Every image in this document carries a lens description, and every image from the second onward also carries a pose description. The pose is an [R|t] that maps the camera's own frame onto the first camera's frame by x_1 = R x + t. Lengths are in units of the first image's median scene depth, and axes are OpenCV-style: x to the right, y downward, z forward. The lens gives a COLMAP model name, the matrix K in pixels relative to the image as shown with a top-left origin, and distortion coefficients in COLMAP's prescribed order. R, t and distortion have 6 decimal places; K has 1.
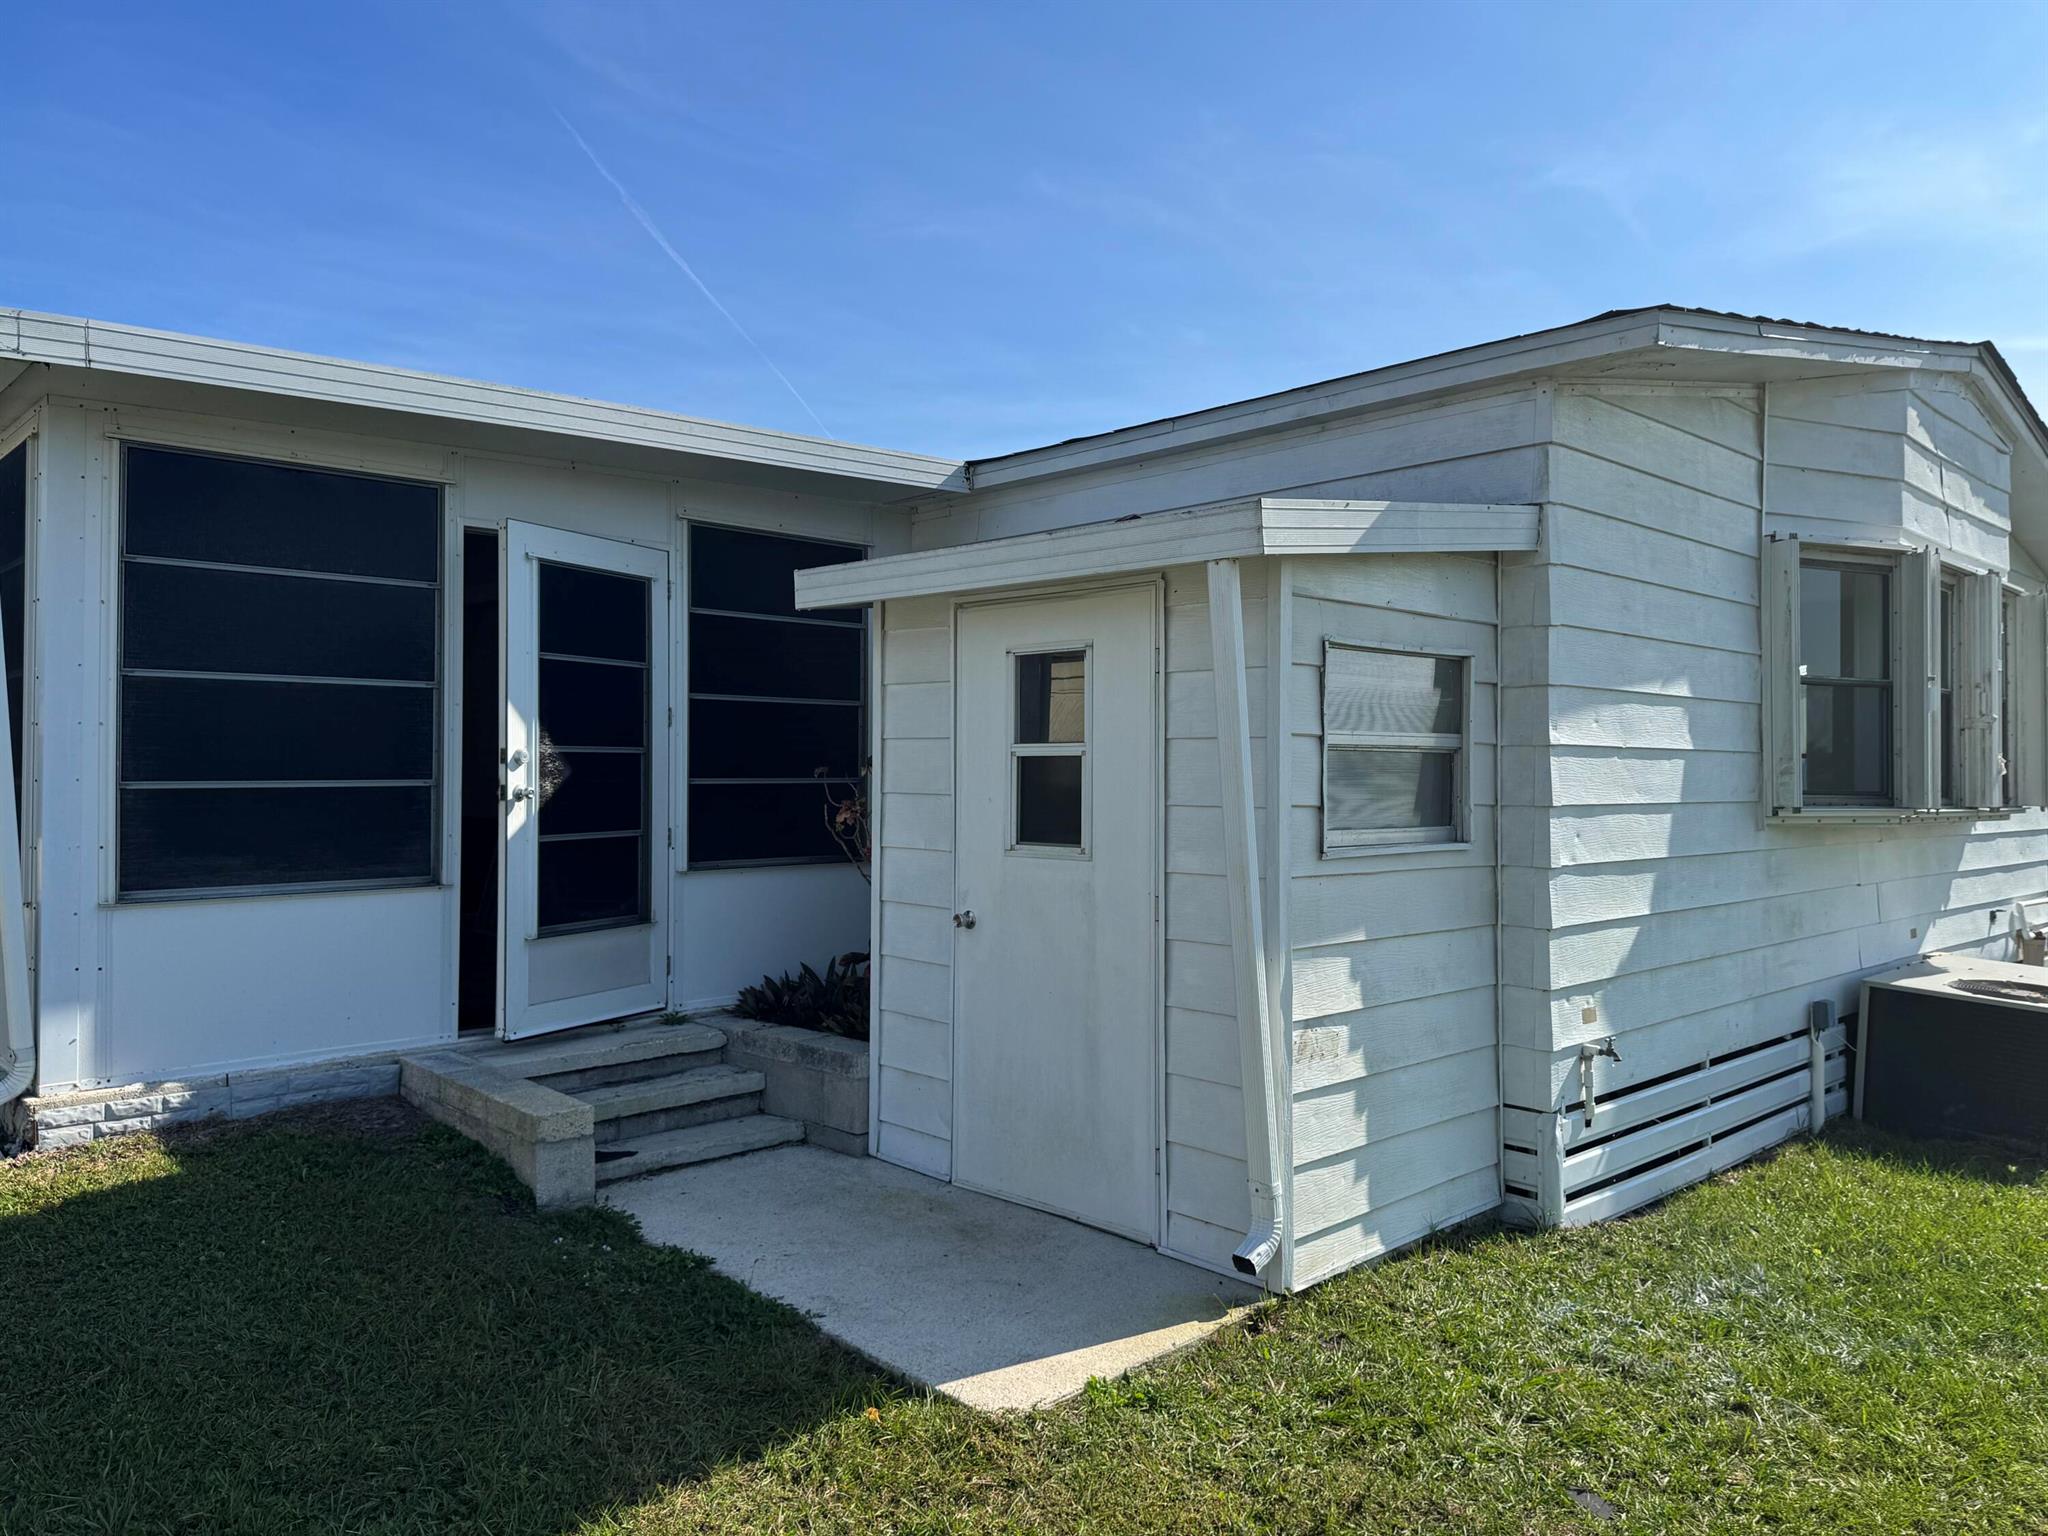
lens RADIAL K [[1484.4, 0, 1034.8], [0, 1484.4, 769.1], [0, 0, 1]] dist [0.066302, -0.075820]
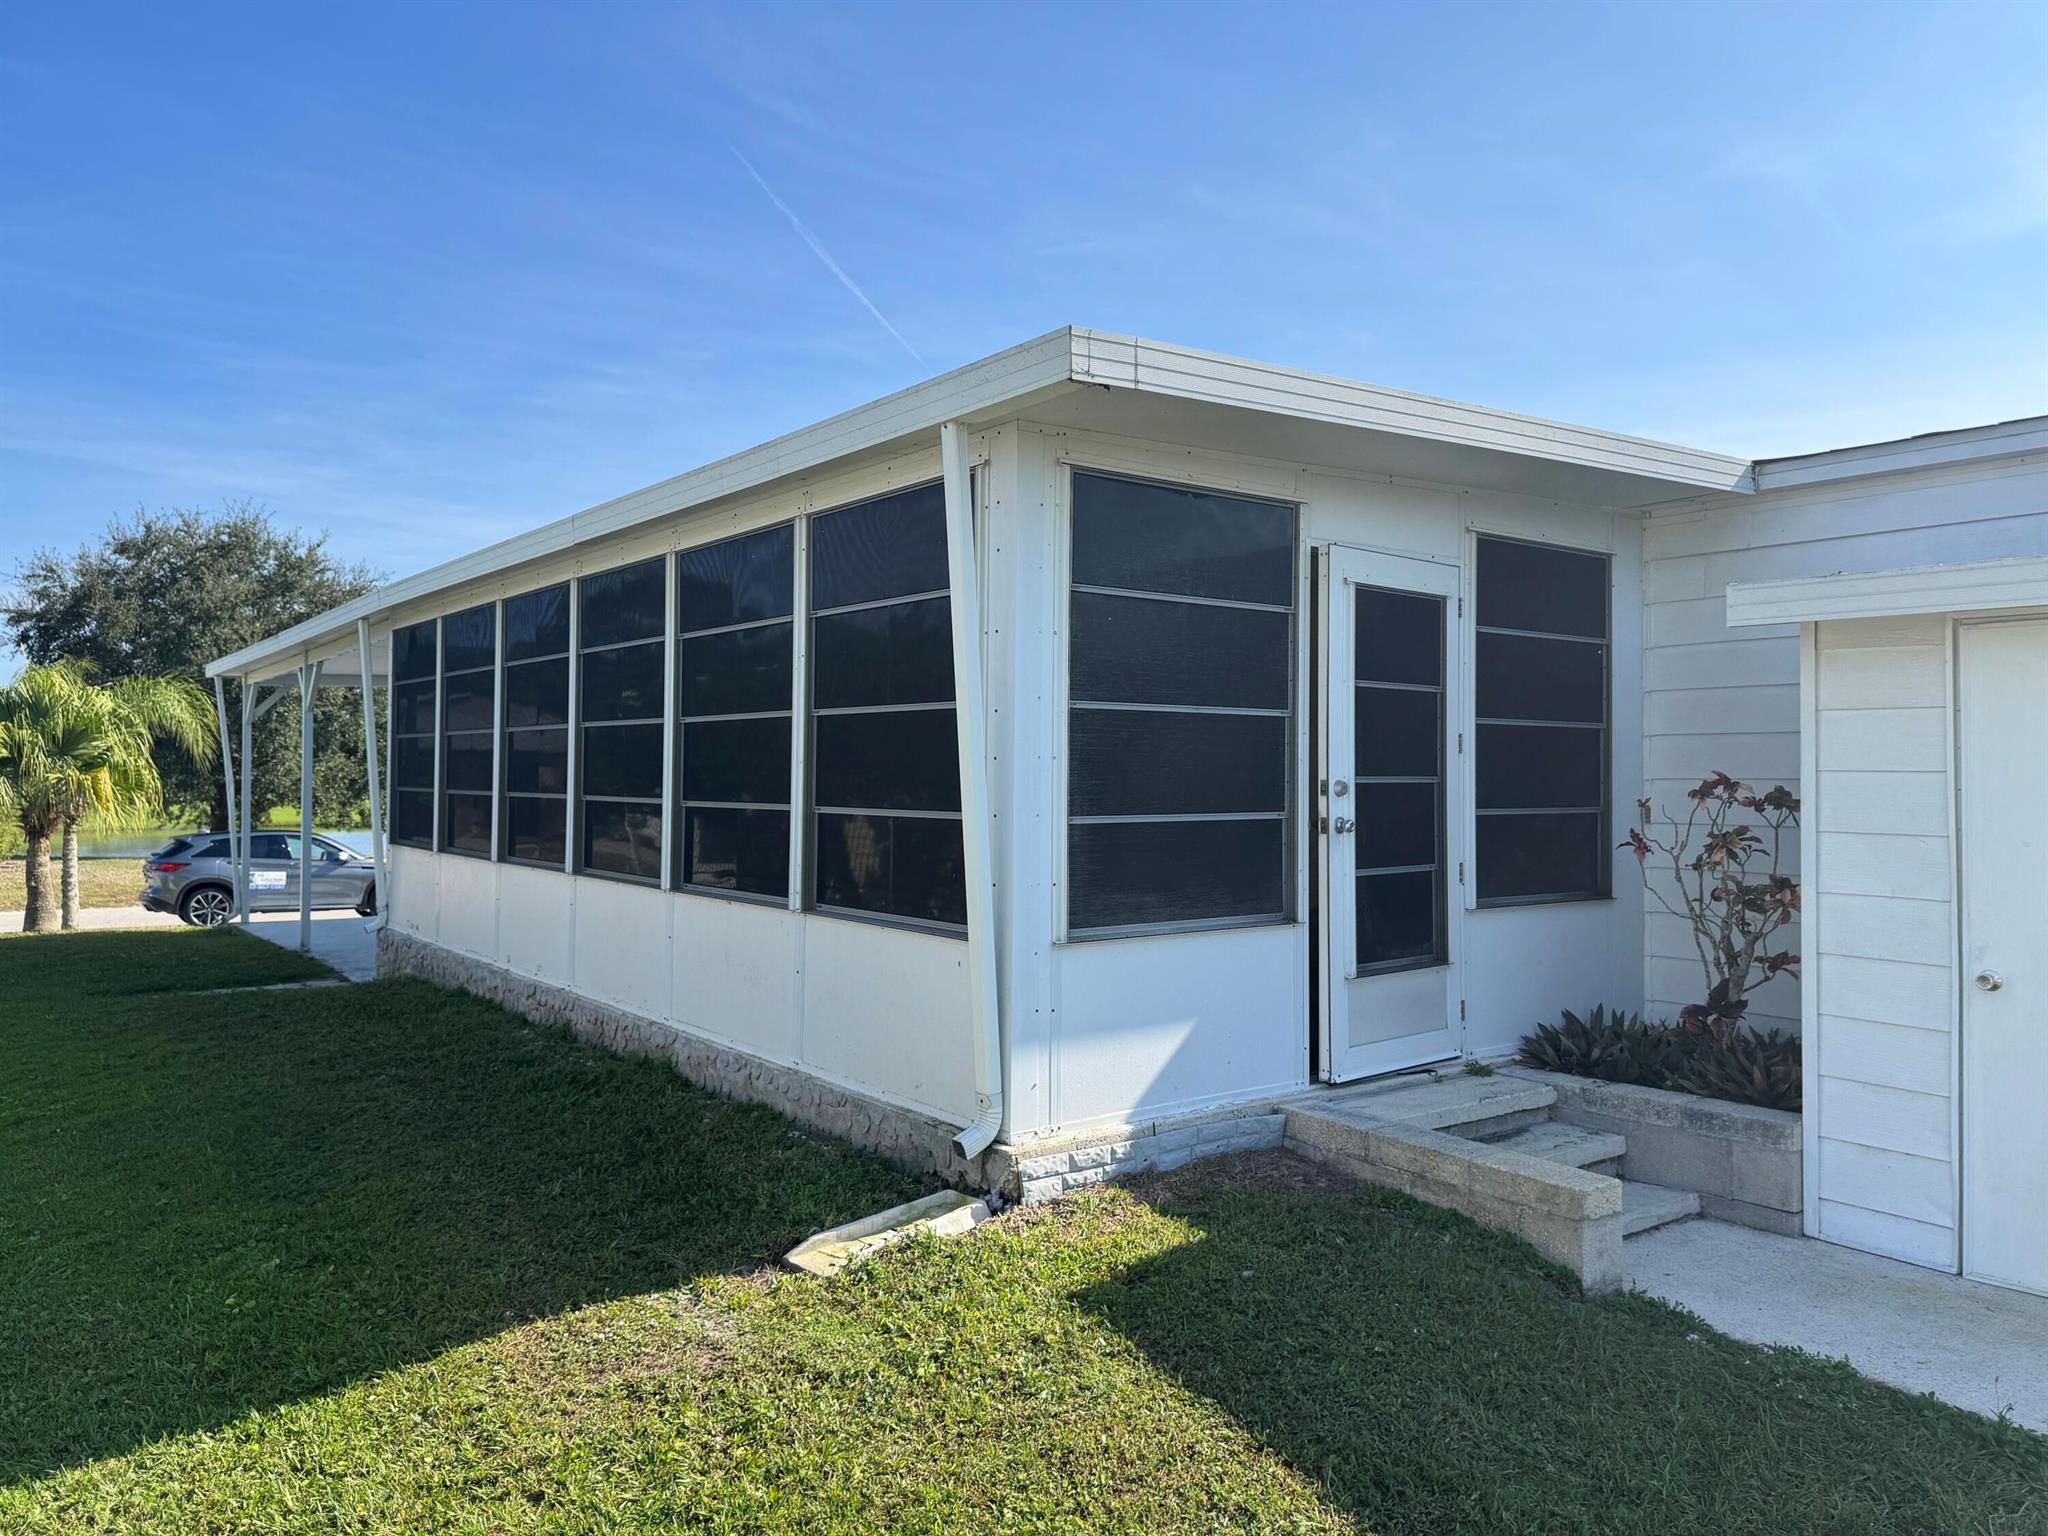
lens RADIAL K [[1484.4, 0, 1005.1], [0, 1484.4, 753.7], [0, 0, 1]] dist [0.066302, -0.075820]
pose [[0.992499, -0.002116, -0.122236, -0.475042], [0.000042, 0.999856, -0.016964, -0.014591], [0.122255, 0.016832, 0.992356, 0.041848]]
